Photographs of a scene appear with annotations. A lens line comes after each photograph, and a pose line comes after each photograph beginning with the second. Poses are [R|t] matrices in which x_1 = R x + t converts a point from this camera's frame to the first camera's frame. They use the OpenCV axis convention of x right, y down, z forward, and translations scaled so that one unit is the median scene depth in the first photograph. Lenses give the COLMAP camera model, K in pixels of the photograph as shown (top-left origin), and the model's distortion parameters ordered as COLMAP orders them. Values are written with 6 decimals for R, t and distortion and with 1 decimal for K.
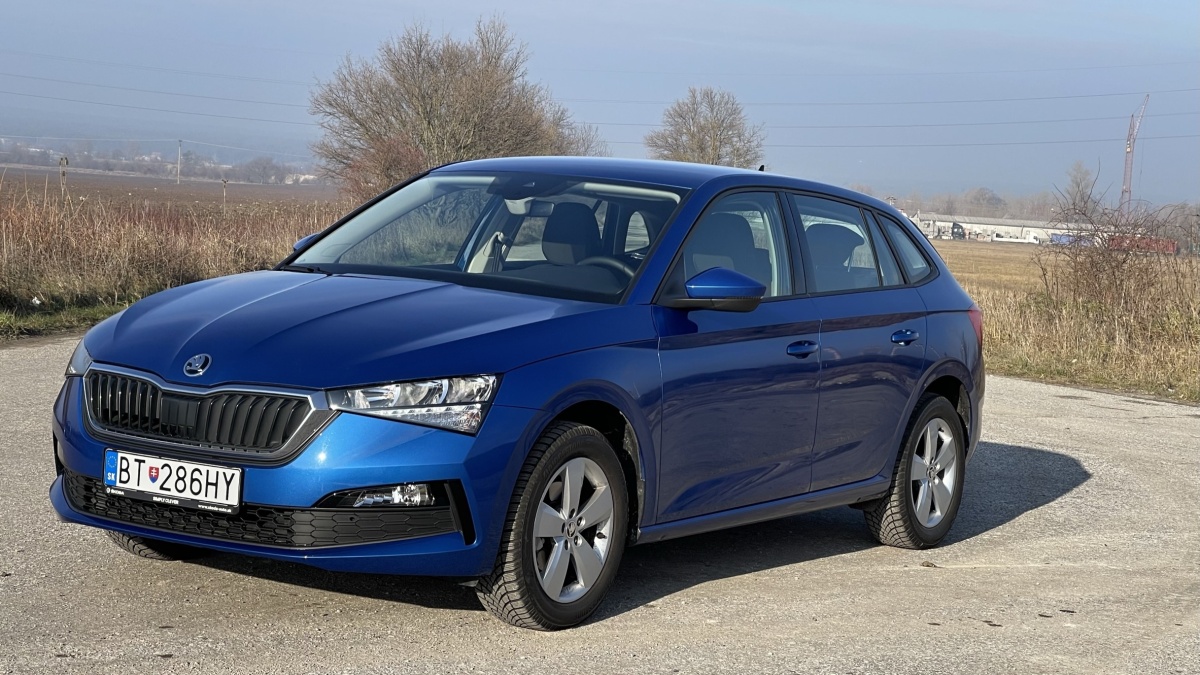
lens RADIAL K [[2266.1, 0, 600.0], [0, 2266.1, 337.5], [0, 0, 1]] dist [0.178146, 0.384696]
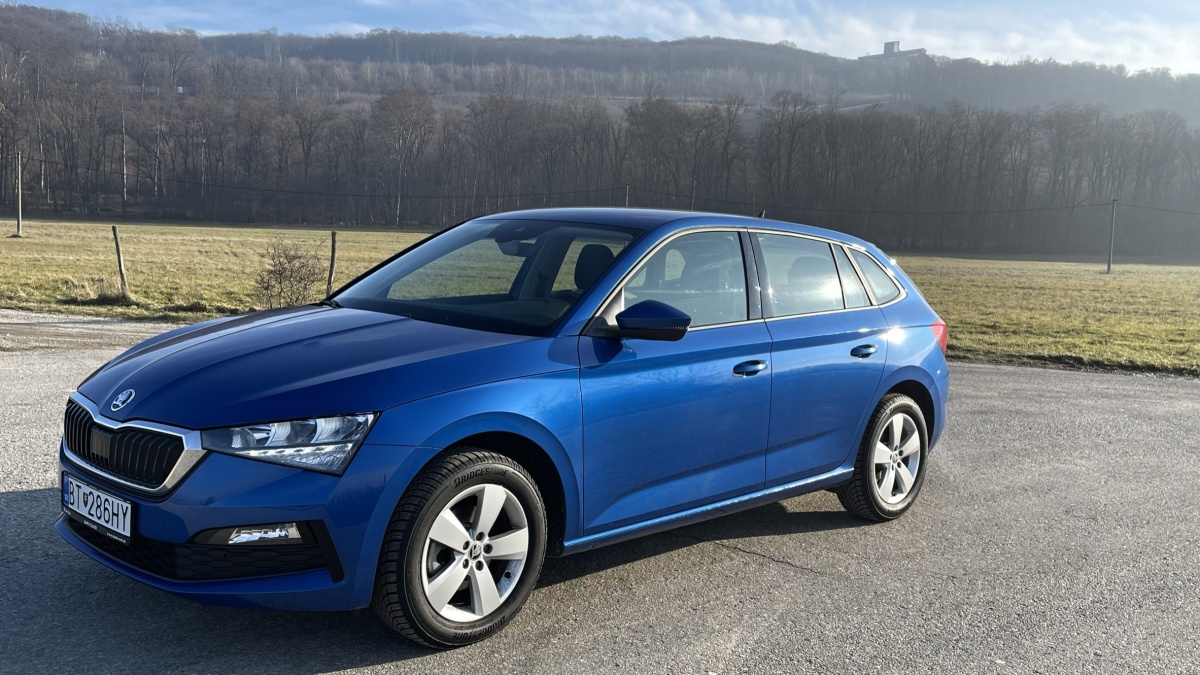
lens RADIAL K [[1120.3, 0, 600.0], [0, 1120.3, 337.5], [0, 0, 1]] dist [0.003939, 0.001759]
pose [[0.980114, -0.003969, -0.198397, 0.127898], [0.007844, 0.999793, 0.018750, -0.021725], [0.198282, -0.019933, 0.979942, 0.436156]]
